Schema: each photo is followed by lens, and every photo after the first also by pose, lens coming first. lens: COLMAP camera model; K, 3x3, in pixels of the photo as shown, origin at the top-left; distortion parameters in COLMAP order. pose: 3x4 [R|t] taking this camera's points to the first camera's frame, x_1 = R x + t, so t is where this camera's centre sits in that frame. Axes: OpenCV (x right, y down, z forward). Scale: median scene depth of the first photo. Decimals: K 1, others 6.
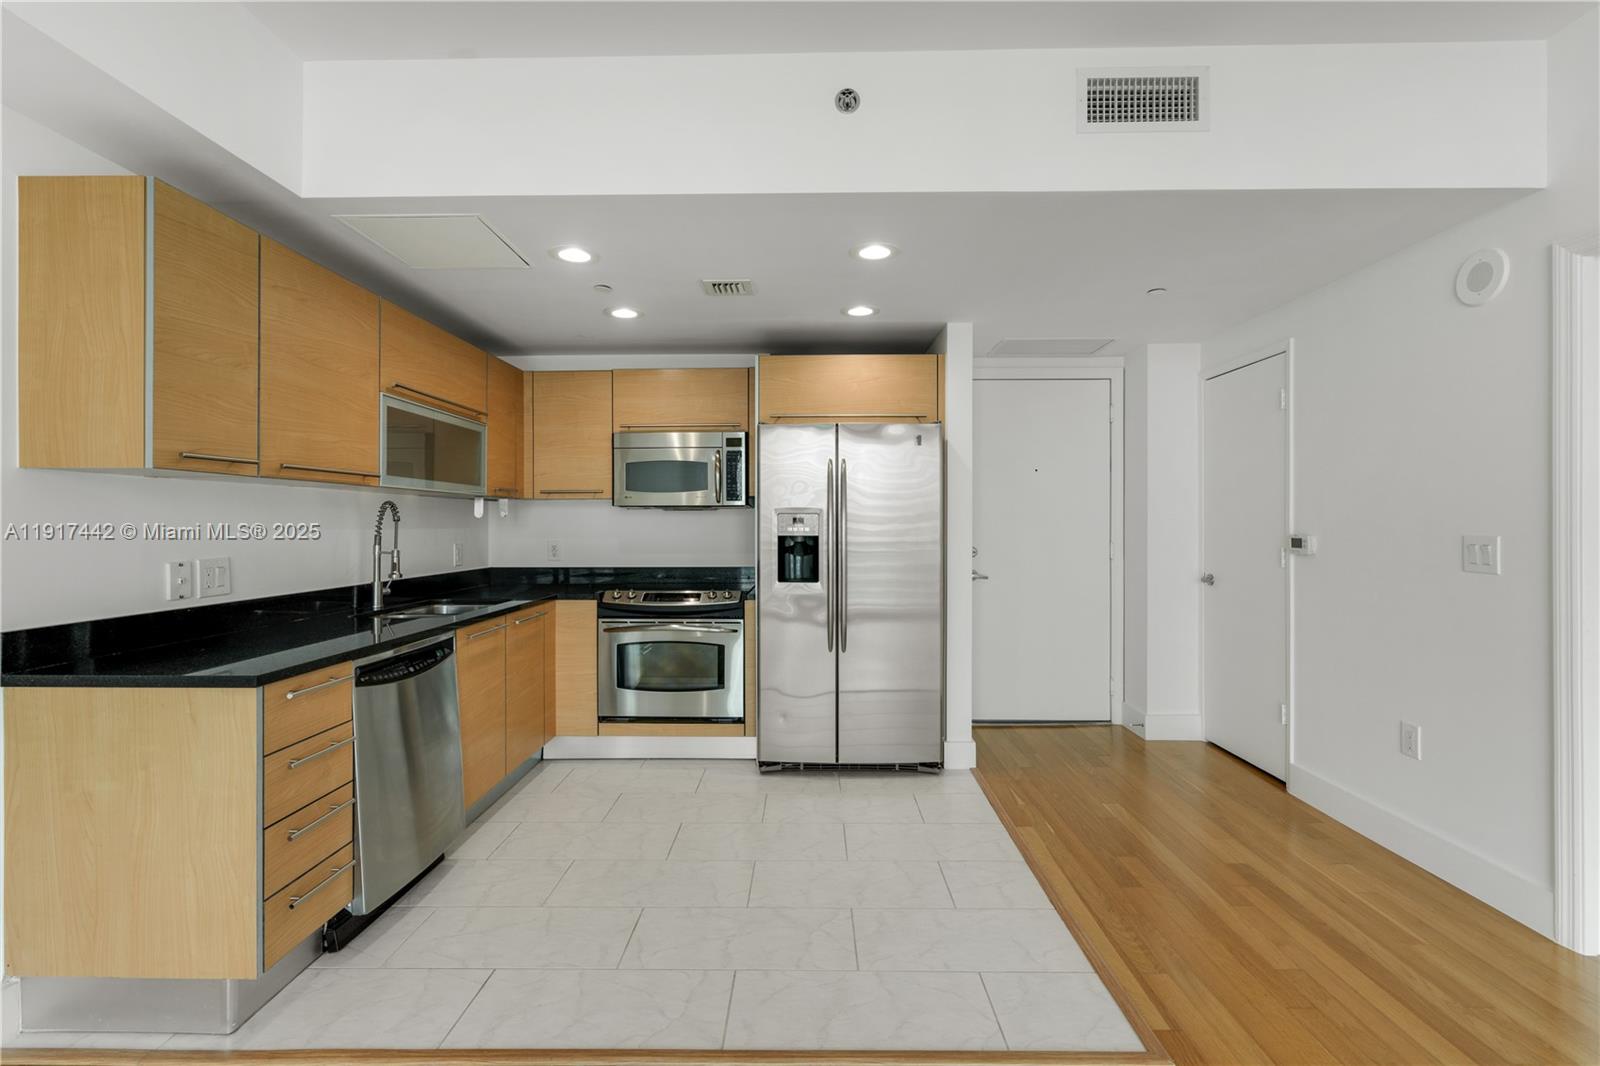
lens RADIAL K [[724.0, 0, 805.6], [0, 724.0, 527.9], [0, 0, 1]] dist [-0.001905, 0.000534]
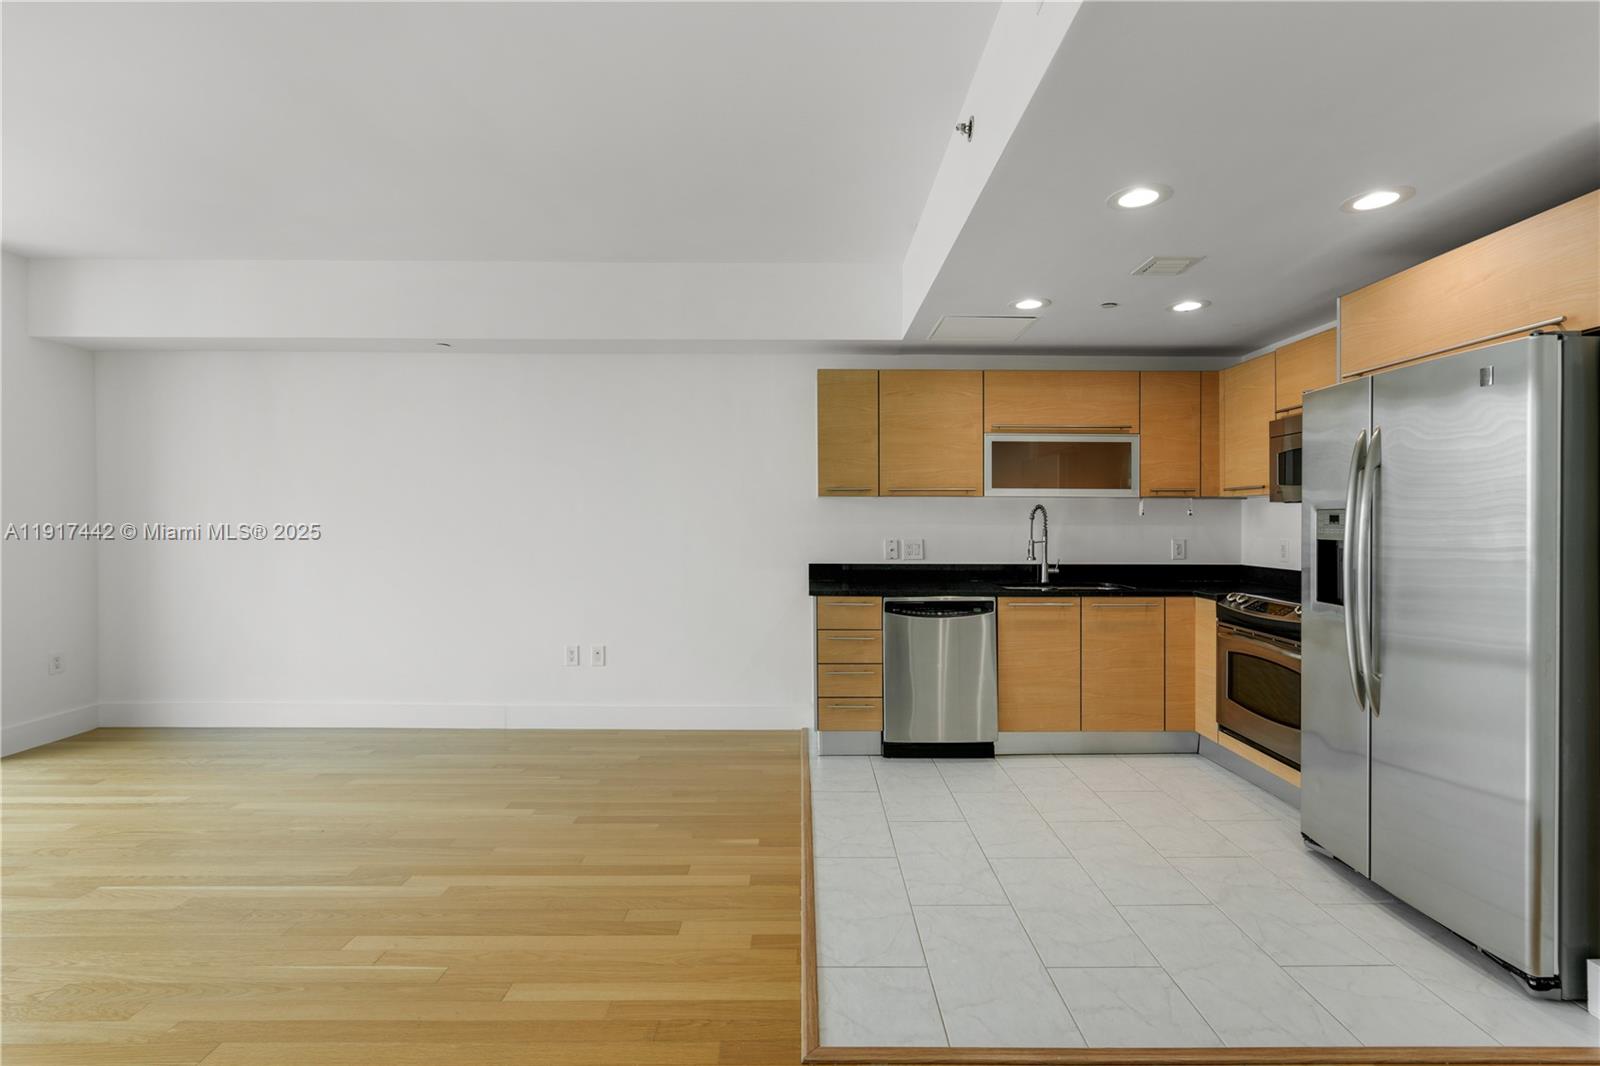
lens RADIAL K [[732.9, 0, 808.4], [0, 732.9, 520.7], [0, 0, 1]] dist [-0.003958, 0.000781]
pose [[0.025712, 0.003079, -0.999665, 0.694793], [-0.008408, 0.999961, 0.002863, -0.005859], [0.999634, 0.008332, 0.025737, 0.446654]]
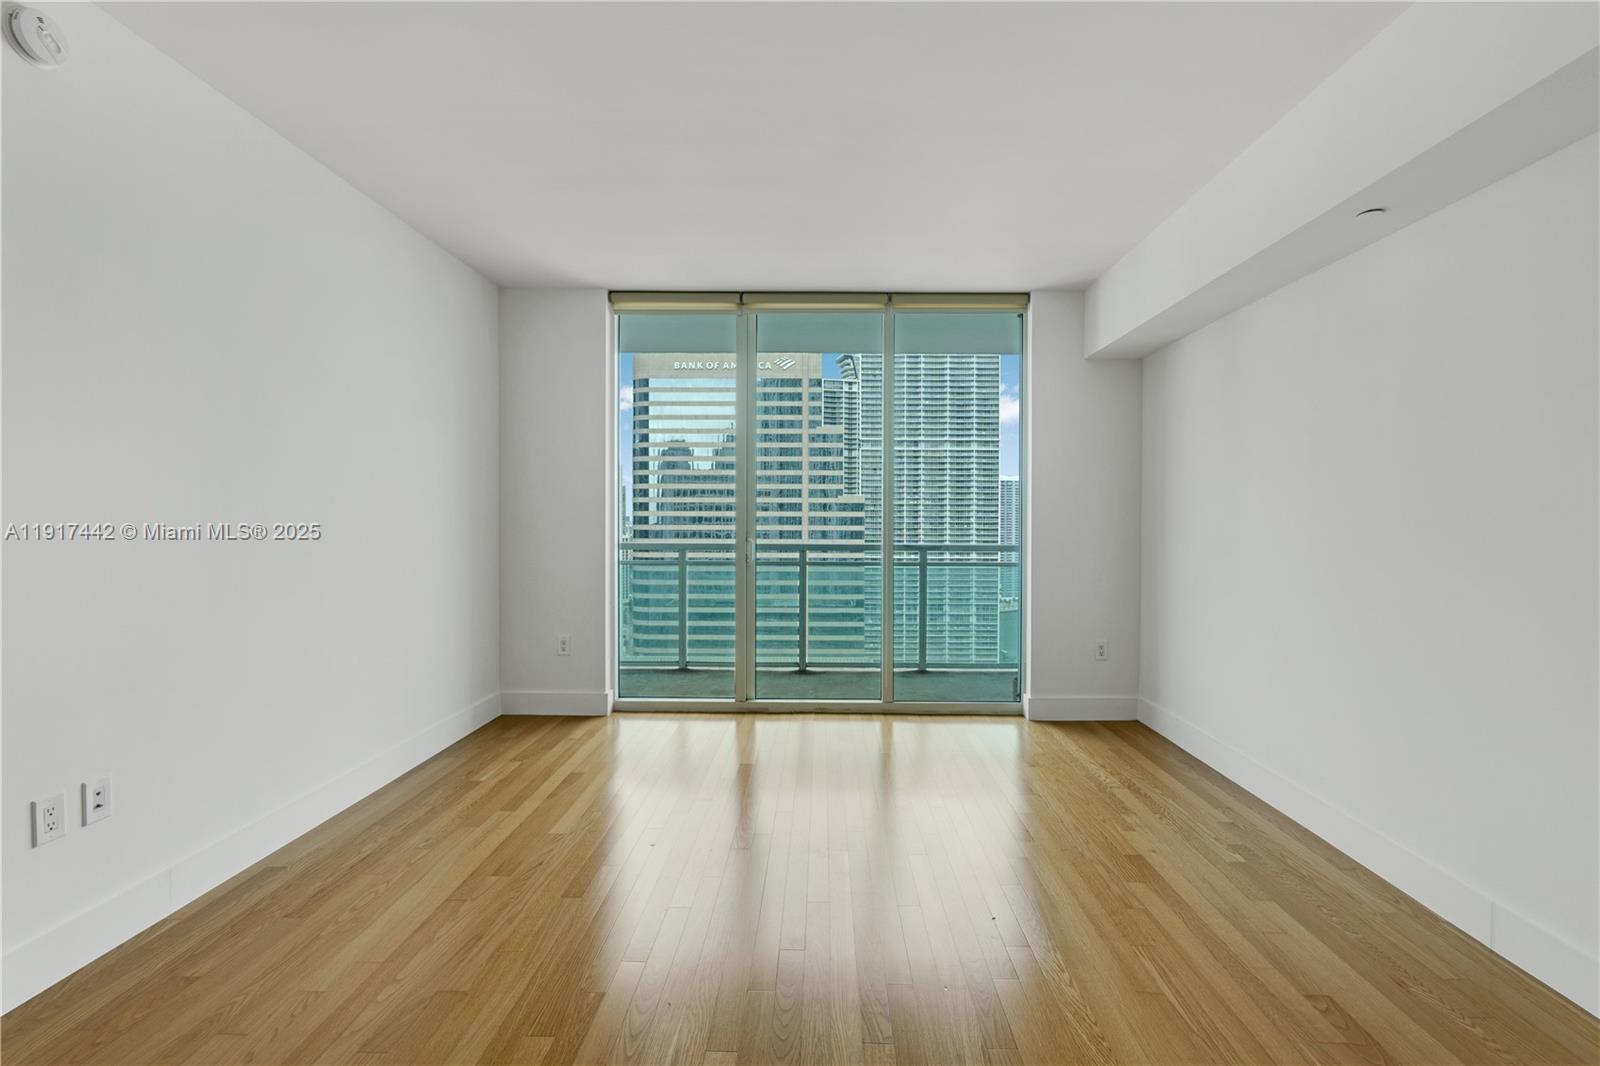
lens RADIAL K [[735.2, 0, 829.7], [0, 735.2, 525.0], [0, 0, 1]] dist [-0.001108, 0.000112]
pose [[-0.999961, -0.004505, -0.007638, 0.015075], [-0.004608, 0.999898, 0.013498, -0.000477], [0.007576, 0.013533, -0.999880, 0.559293]]
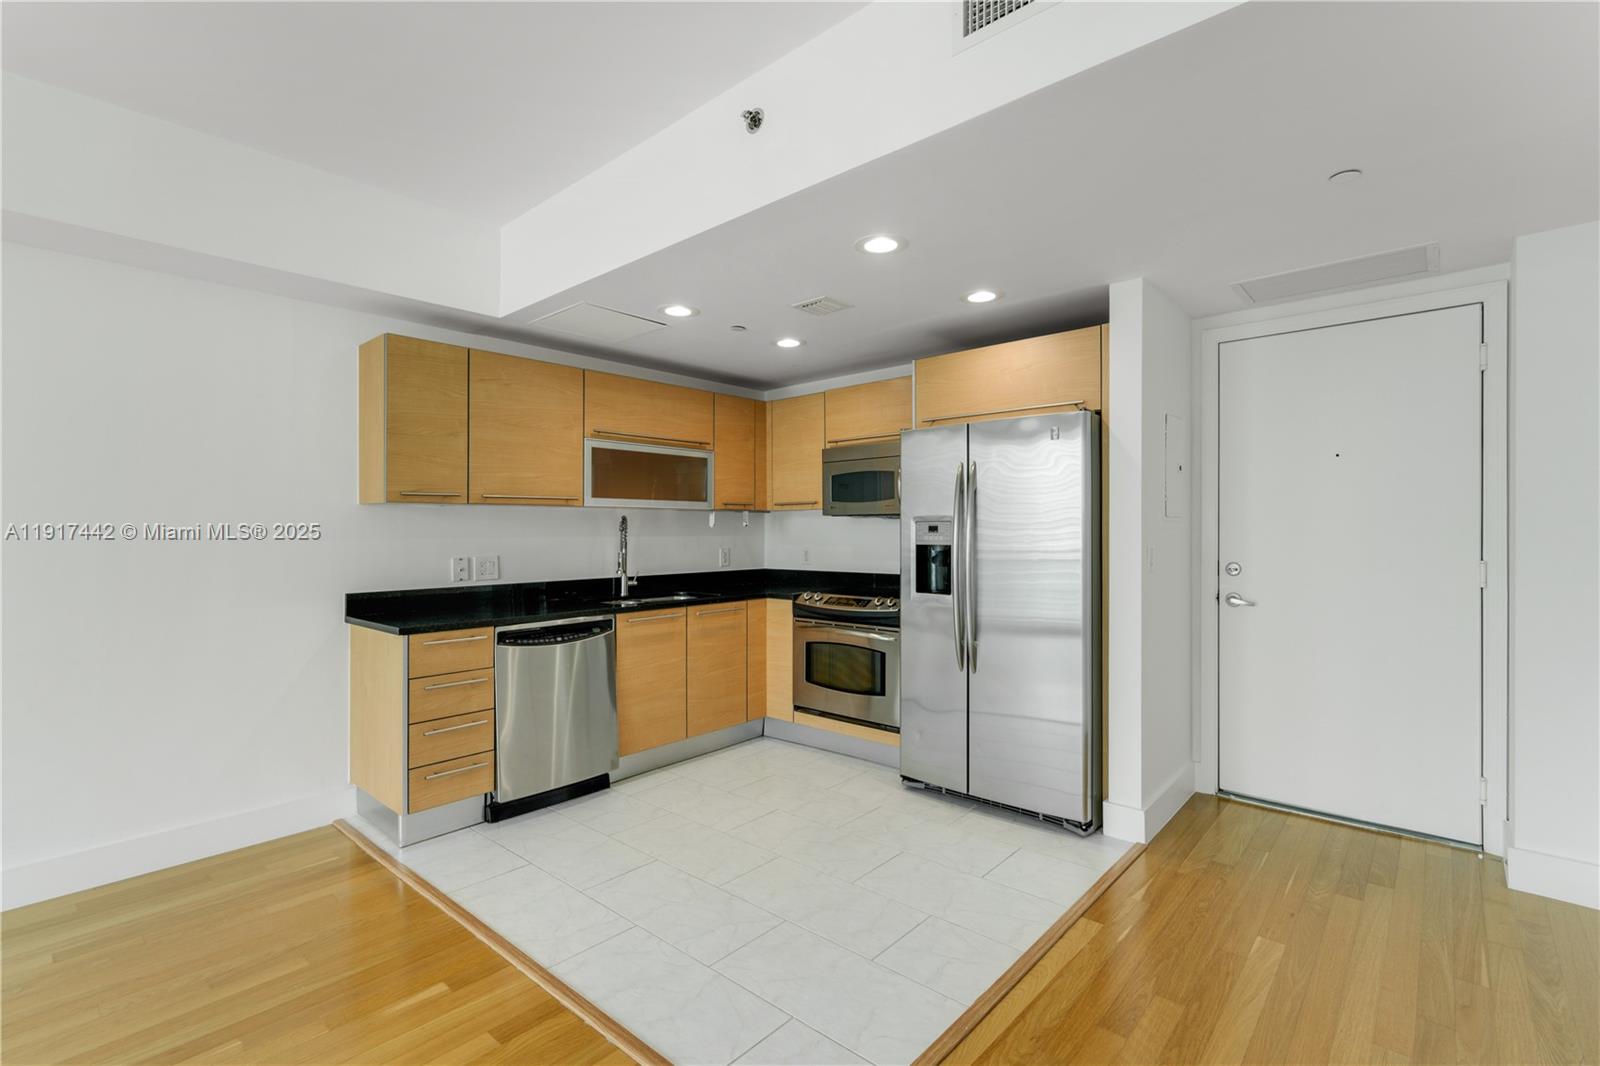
lens RADIAL K [[720.5, 0, 804.6], [0, 720.5, 533.1], [0, 0, 1]] dist [-0.002397, 0.000245]
pose [[0.755254, -0.001451, -0.655431, 0.472744], [0.000724, 0.999999, -0.001380, -0.003028], [0.655432, 0.000567, 0.755254, 0.177111]]
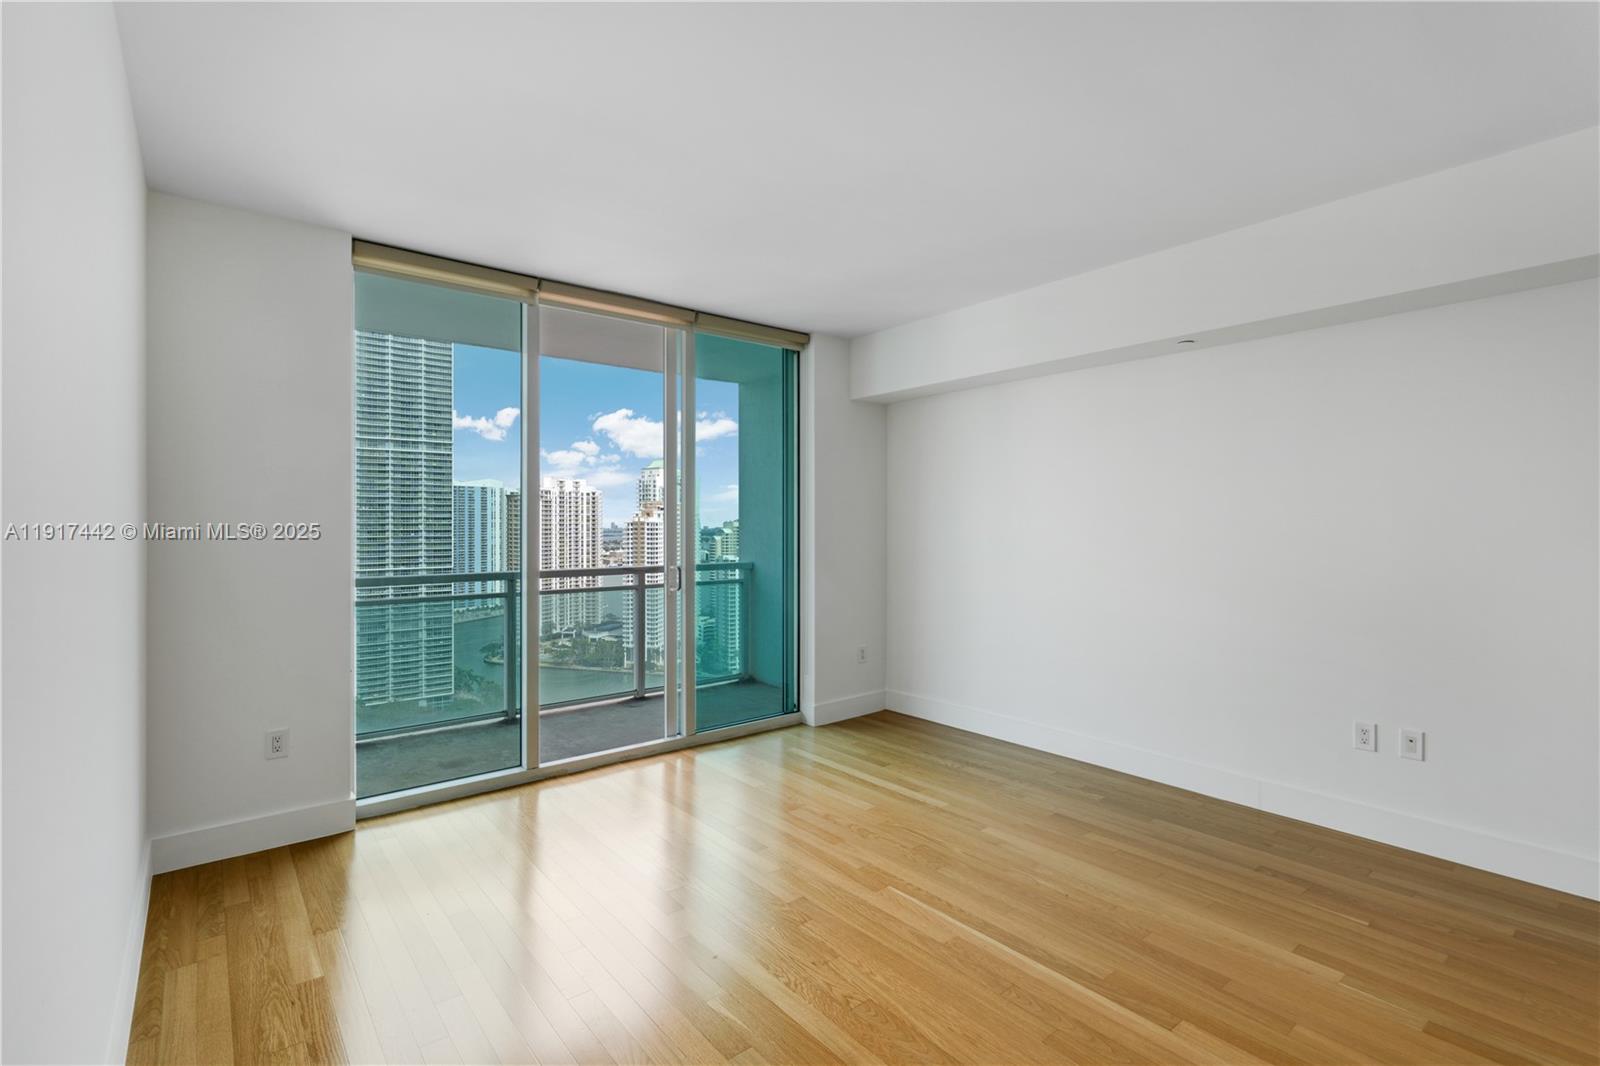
lens RADIAL K [[716.2, 0, 788.1], [0, 716.2, 522.1], [0, 0, 1]] dist [-0.001789, -0.000104]
pose [[-0.768376, 0.000814, -0.639998, 0.550337], [0.000615, 1.000000, 0.000534, -0.032686], [0.639998, 0.000017, -0.768376, 0.307000]]
